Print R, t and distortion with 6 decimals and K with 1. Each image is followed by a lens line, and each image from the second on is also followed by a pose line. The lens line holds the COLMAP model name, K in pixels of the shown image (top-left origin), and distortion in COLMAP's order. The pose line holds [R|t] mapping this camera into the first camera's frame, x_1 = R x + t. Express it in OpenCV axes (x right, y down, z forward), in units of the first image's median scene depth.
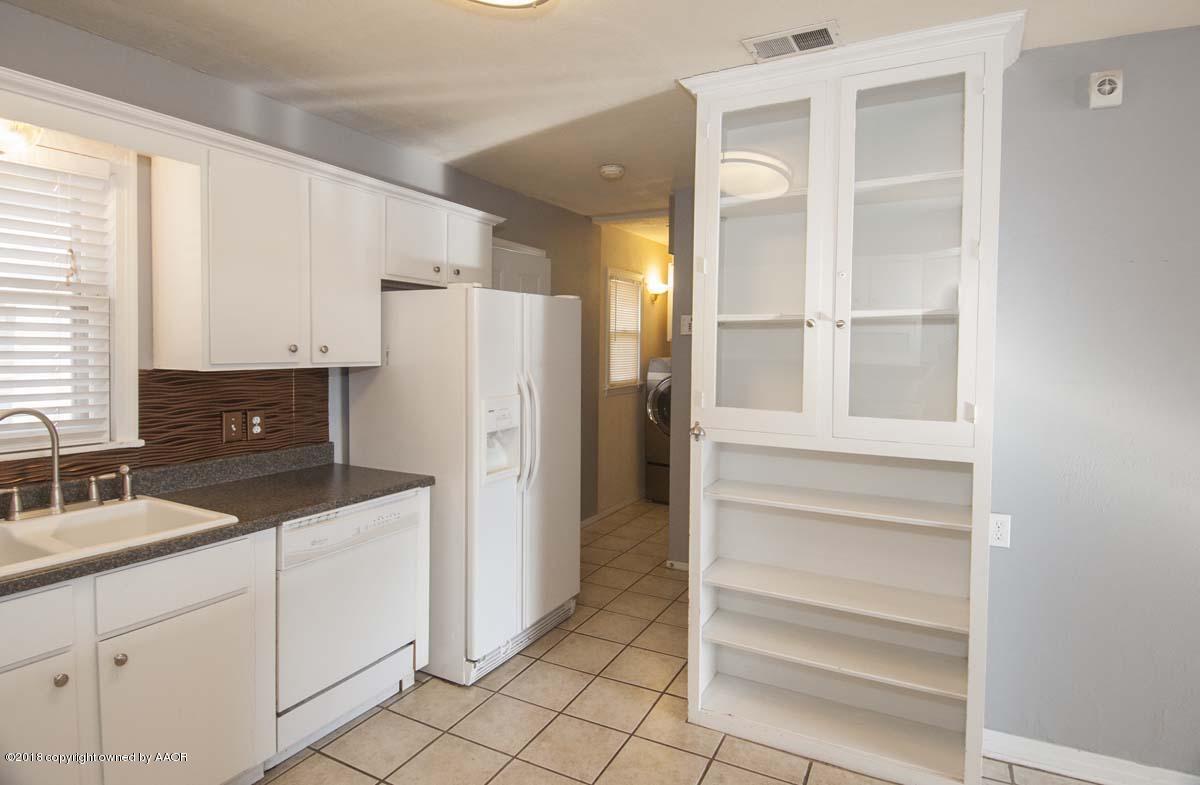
lens RADIAL K [[624.9, 0, 598.3], [0, 624.9, 372.7], [0, 0, 1]] dist [0.044286, -0.055039]
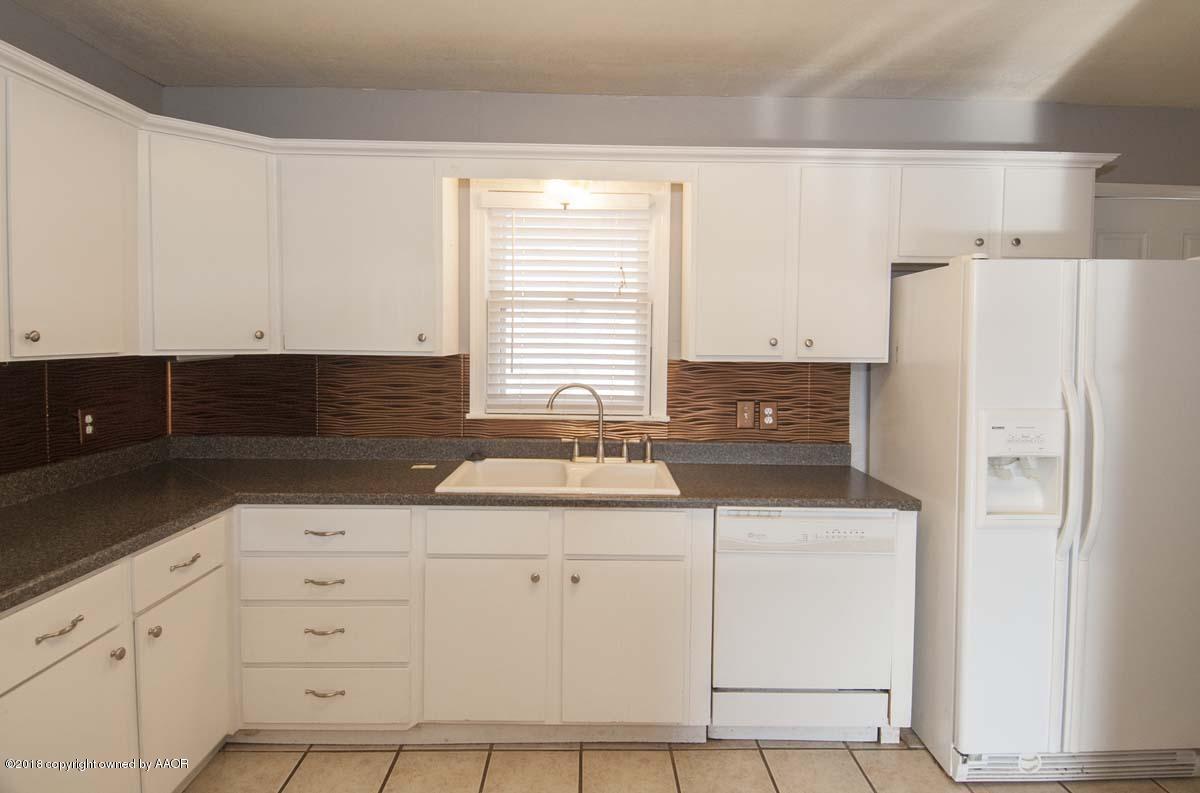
lens RADIAL K [[639.0, 0, 606.9], [0, 639.0, 372.8], [0, 0, 1]] dist [0.052219, -0.057655]
pose [[0.491180, 0.036961, -0.870273, 0.266147], [-0.039492, 0.999017, 0.020140, 0.000497], [0.870162, 0.024477, 0.492157, 0.246432]]
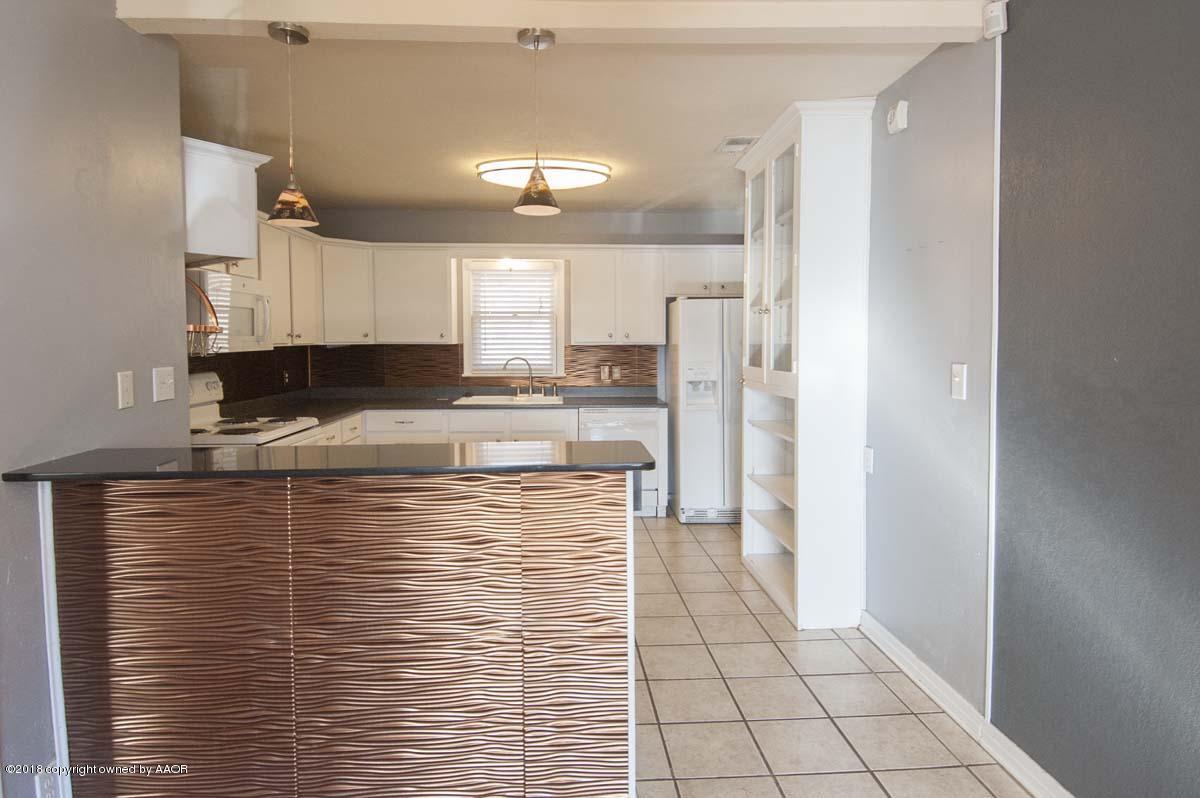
lens RADIAL K [[635.9, 0, 593.3], [0, 635.9, 381.7], [0, 0, 1]] dist [0.044193, -0.041251]
pose [[0.523651, 0.041591, -0.850917, 1.248528], [-0.025005, 0.999128, 0.033448, 0.045110], [0.851566, 0.003762, 0.524234, -0.168000]]
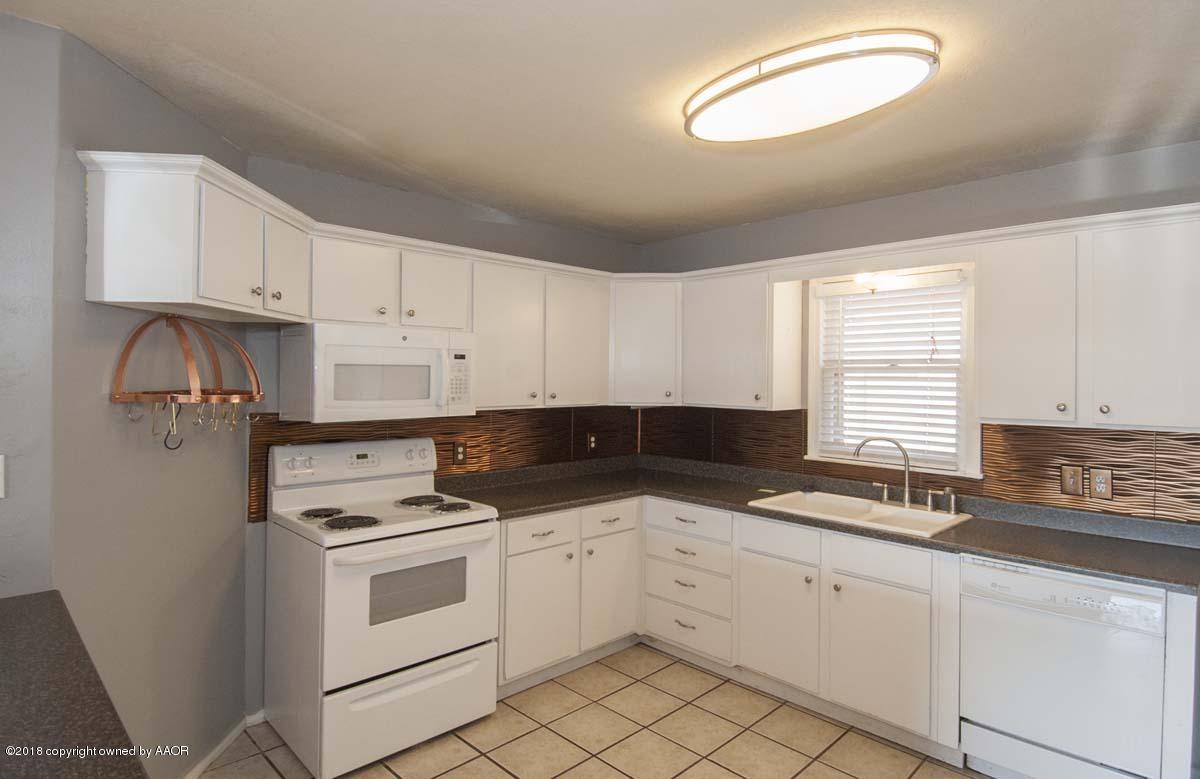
lens RADIAL K [[635.5, 0, 606.0], [0, 635.5, 381.6], [0, 0, 1]] dist [-0.016930, -0.001118]
pose [[-0.284342, -0.014218, -0.958617, 0.666727], [-0.055672, 0.998448, 0.001704, -0.038683], [0.957105, 0.053853, -0.284693, 0.547699]]
